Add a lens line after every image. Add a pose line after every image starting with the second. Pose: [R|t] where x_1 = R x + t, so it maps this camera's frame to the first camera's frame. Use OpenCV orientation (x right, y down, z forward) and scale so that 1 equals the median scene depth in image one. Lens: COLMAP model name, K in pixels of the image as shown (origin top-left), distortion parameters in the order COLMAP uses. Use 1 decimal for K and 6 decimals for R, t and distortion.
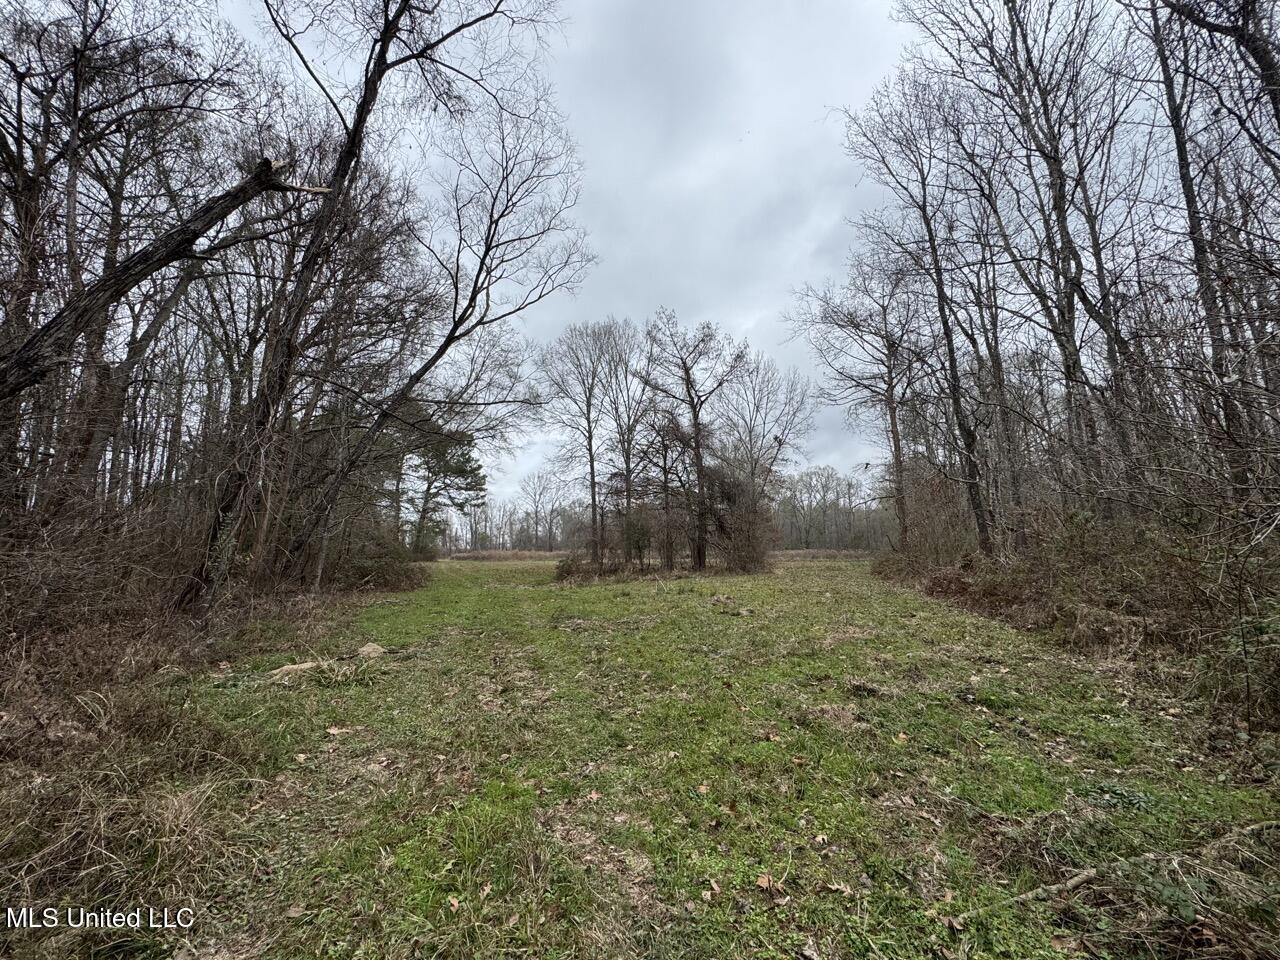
lens RADIAL K [[517.9, 0, 643.5], [0, 517.9, 485.0], [0, 0, 1]] dist [0.000169, 0.000043]
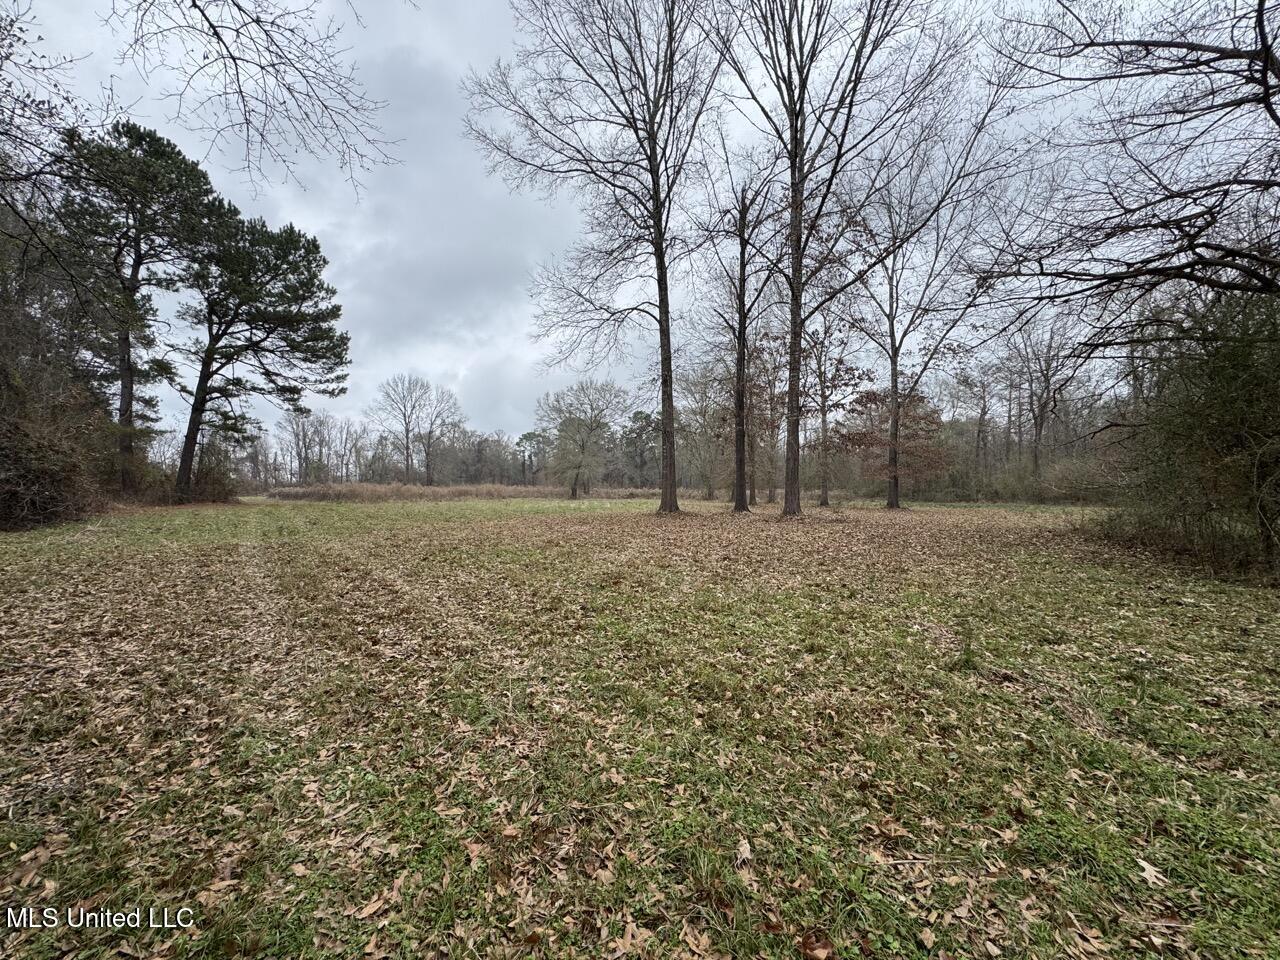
lens RADIAL K [[517.9, 0, 634.4], [0, 517.9, 476.4], [0, 0, 1]] dist [0.000169, 0.000043]
pose [[0.964960, 0.022214, 0.261454, -0.165142], [-0.048630, 0.994289, 0.095002, 0.055901], [-0.257850, -0.104388, 0.960529, 0.435621]]
